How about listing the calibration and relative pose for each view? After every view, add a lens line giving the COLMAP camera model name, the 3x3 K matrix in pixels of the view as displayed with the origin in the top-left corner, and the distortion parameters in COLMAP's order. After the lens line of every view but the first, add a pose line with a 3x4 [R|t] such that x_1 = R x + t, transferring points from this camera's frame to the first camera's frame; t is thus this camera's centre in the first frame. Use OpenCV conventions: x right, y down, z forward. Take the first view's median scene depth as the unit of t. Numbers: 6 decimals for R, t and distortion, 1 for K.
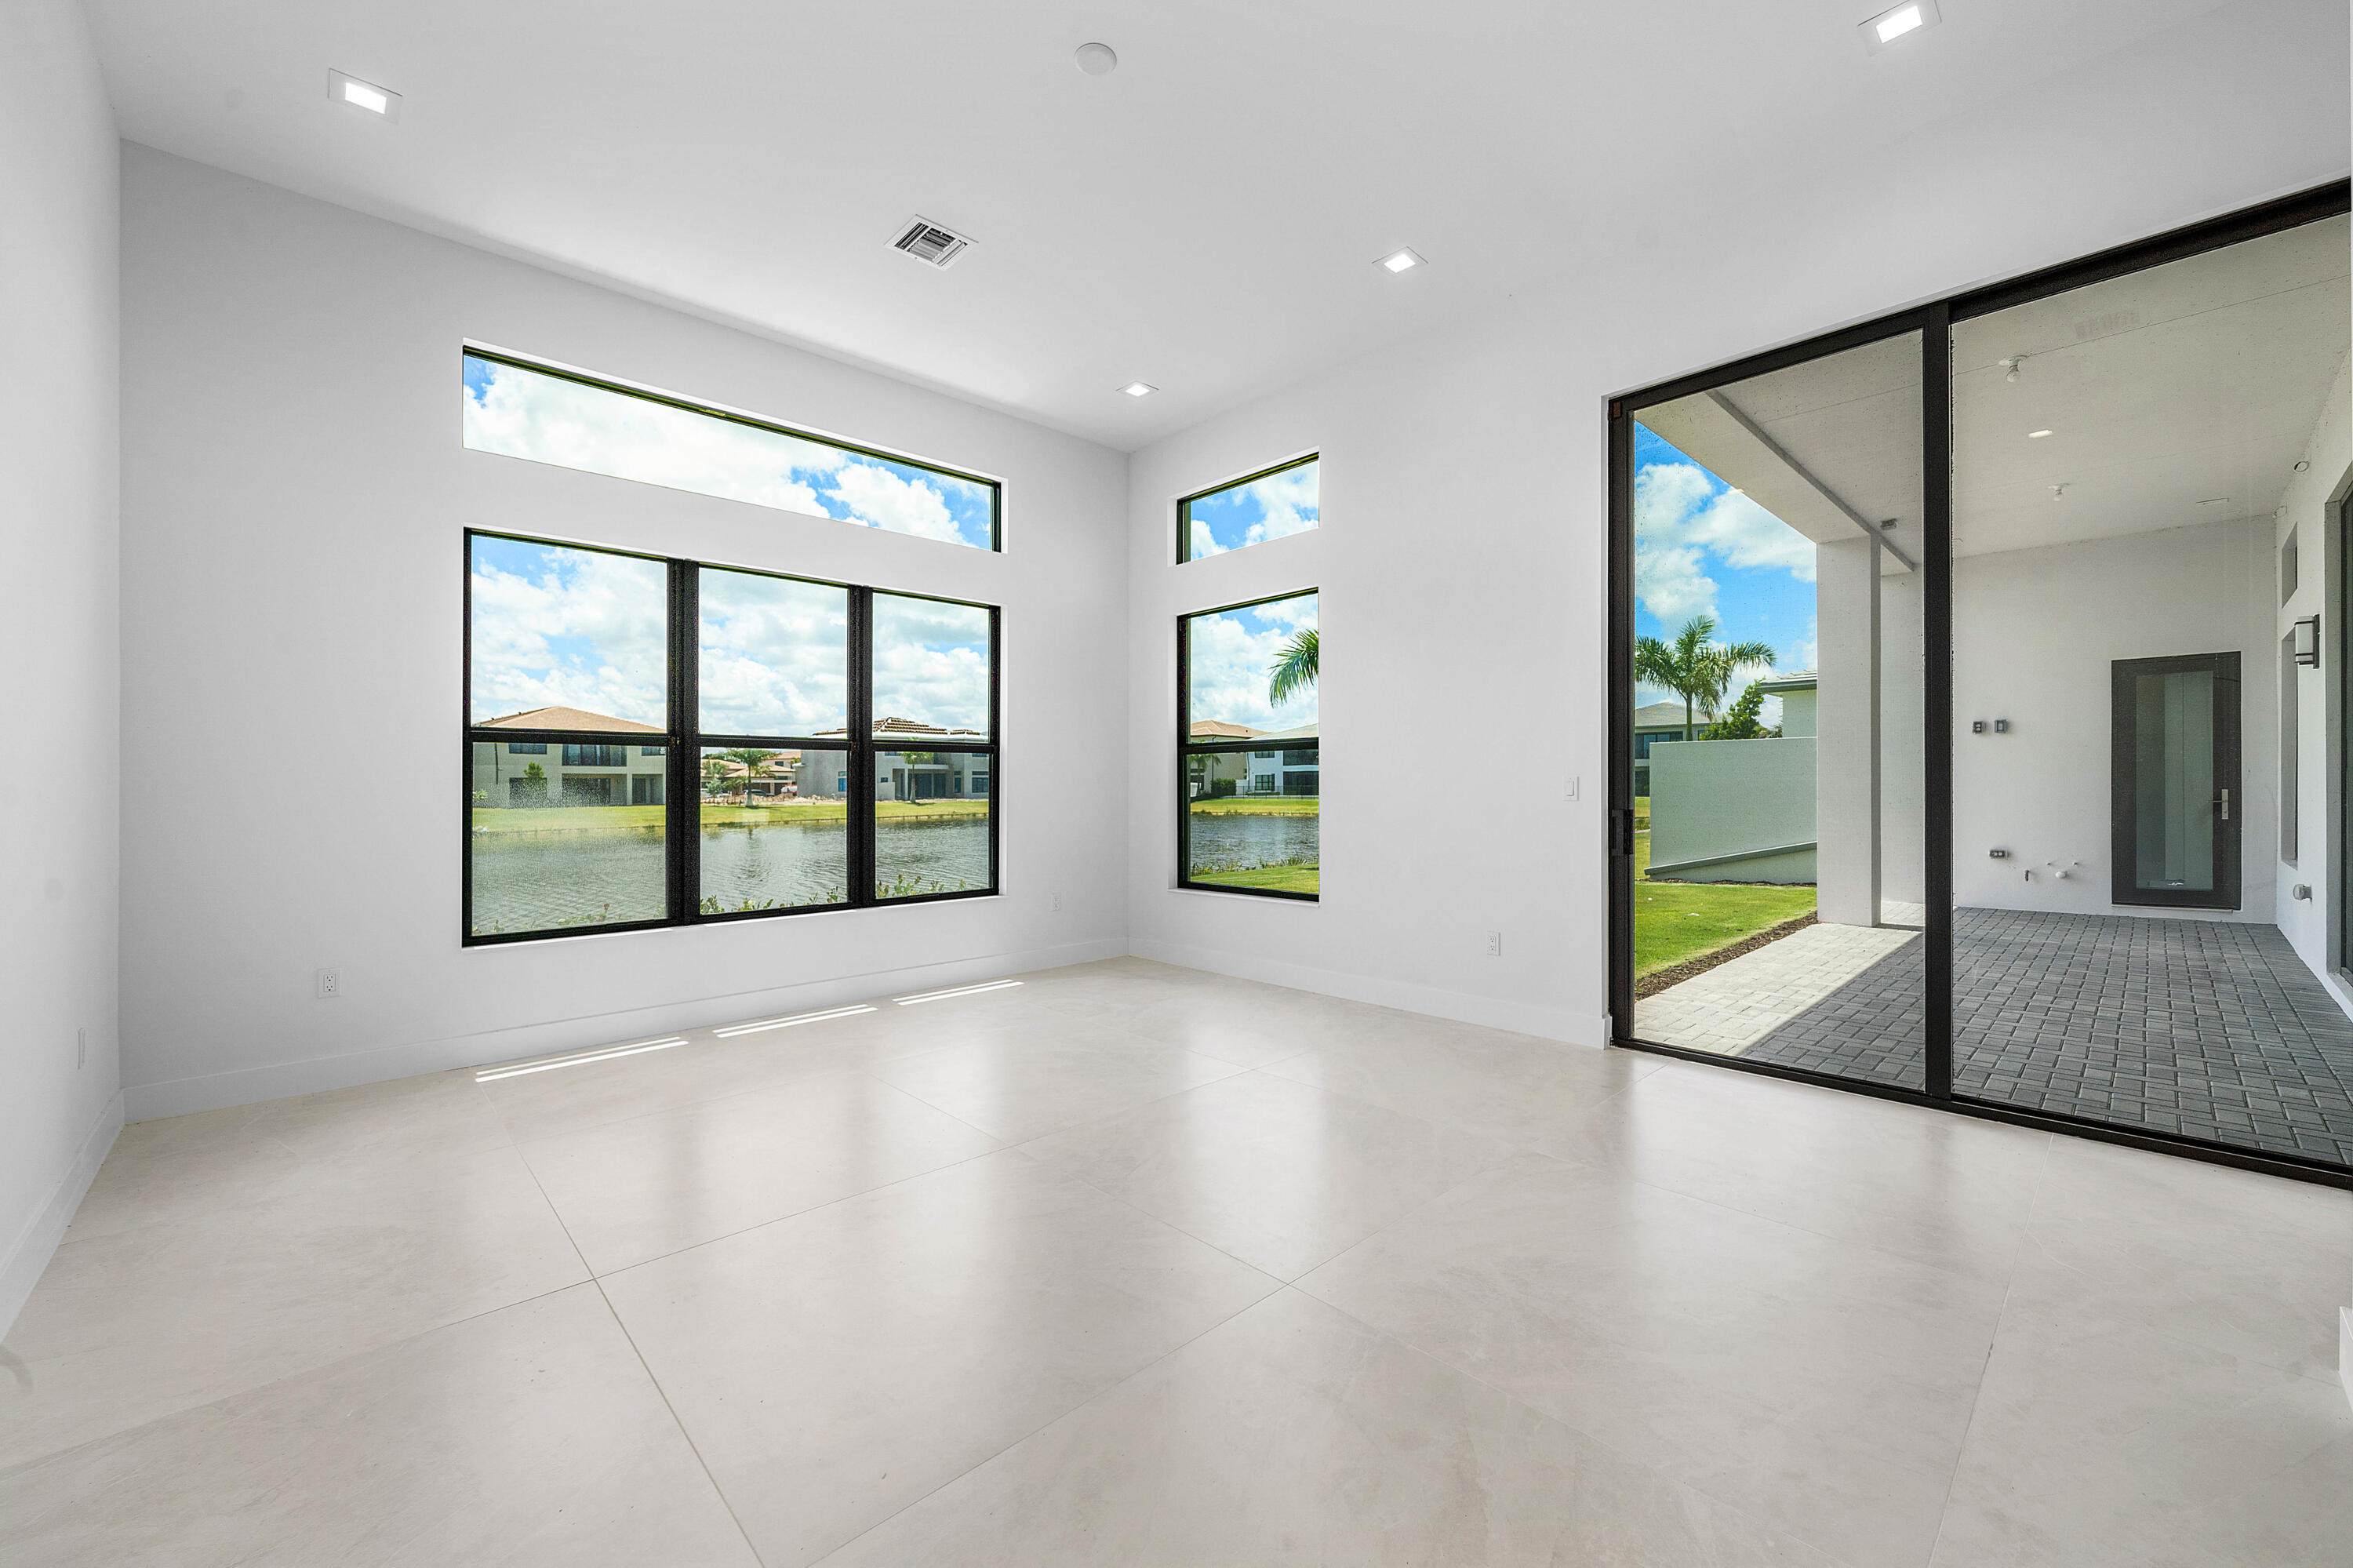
lens RADIAL K [[923.3, 0, 1194.3], [0, 923.3, 776.9], [0, 0, 1]] dist [-0.015705, -0.000265]
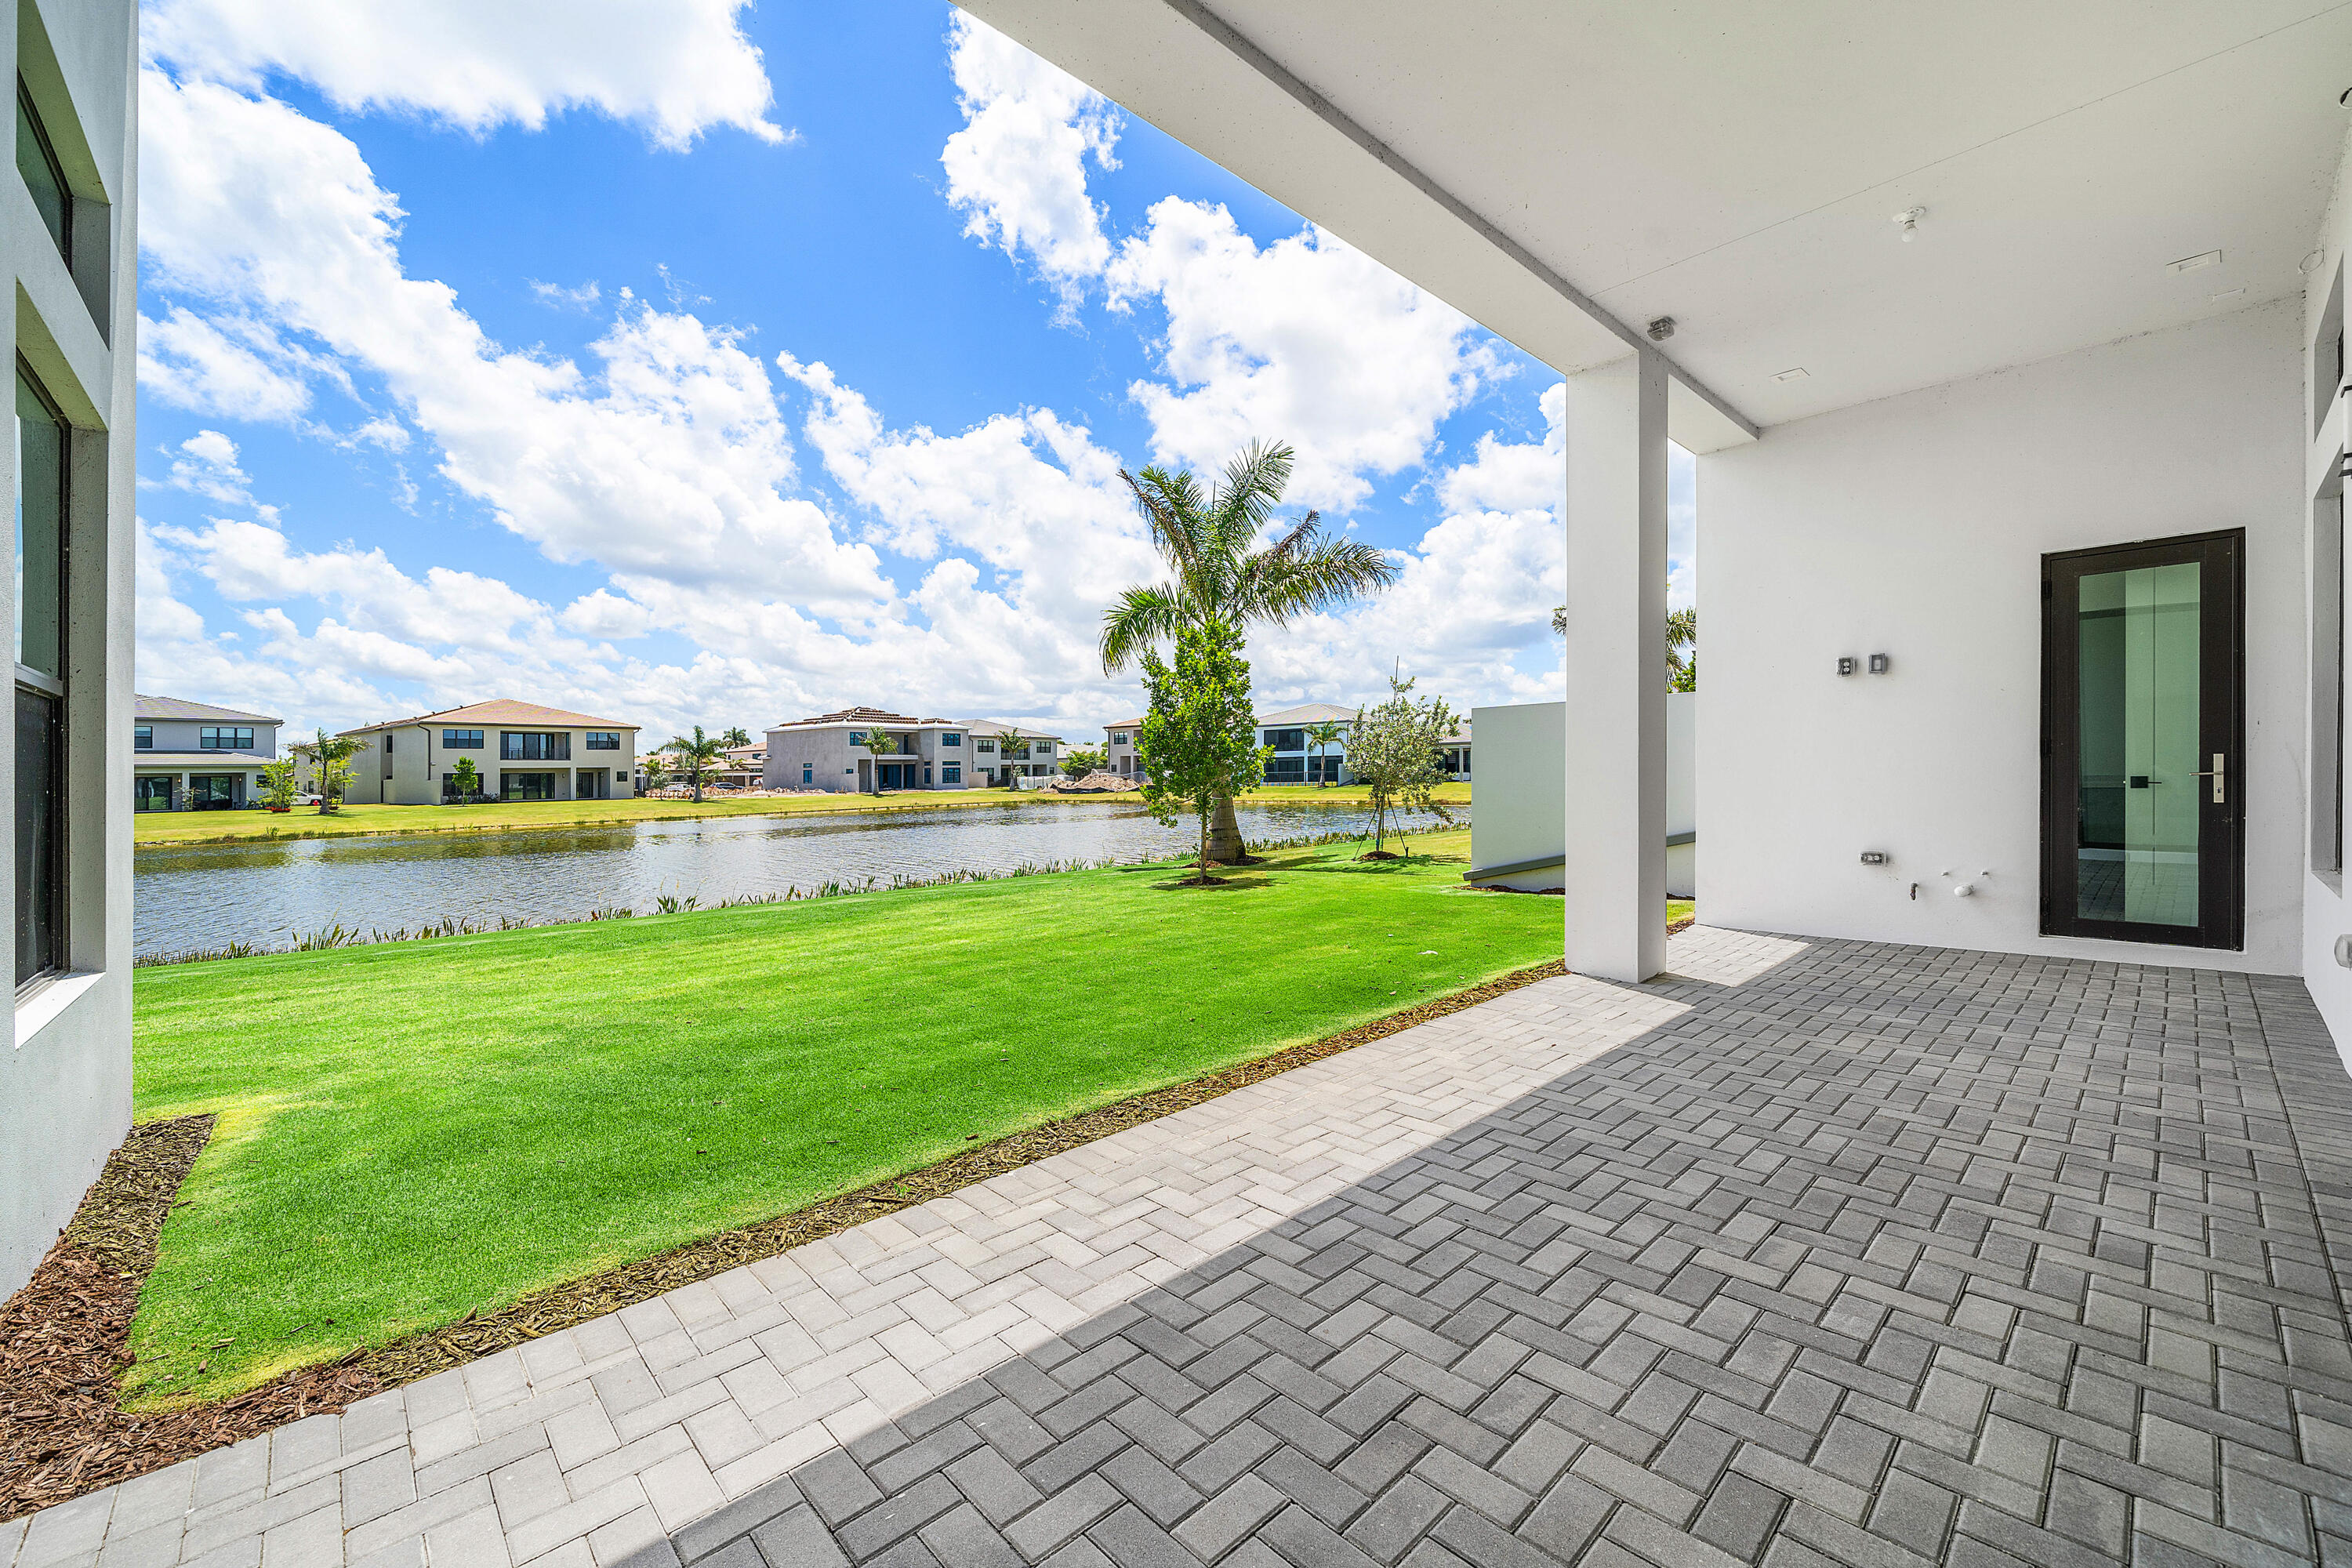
lens RADIAL K [[928.1, 0, 1196.2], [0, 928.1, 776.9], [0, 0, 1]] dist [-0.002732, -0.000240]
pose [[0.999933, -0.011236, -0.002845, 0.373591], [0.011271, 0.999857, 0.012587, 0.011576], [0.002703, -0.012618, 0.999917, 0.311752]]
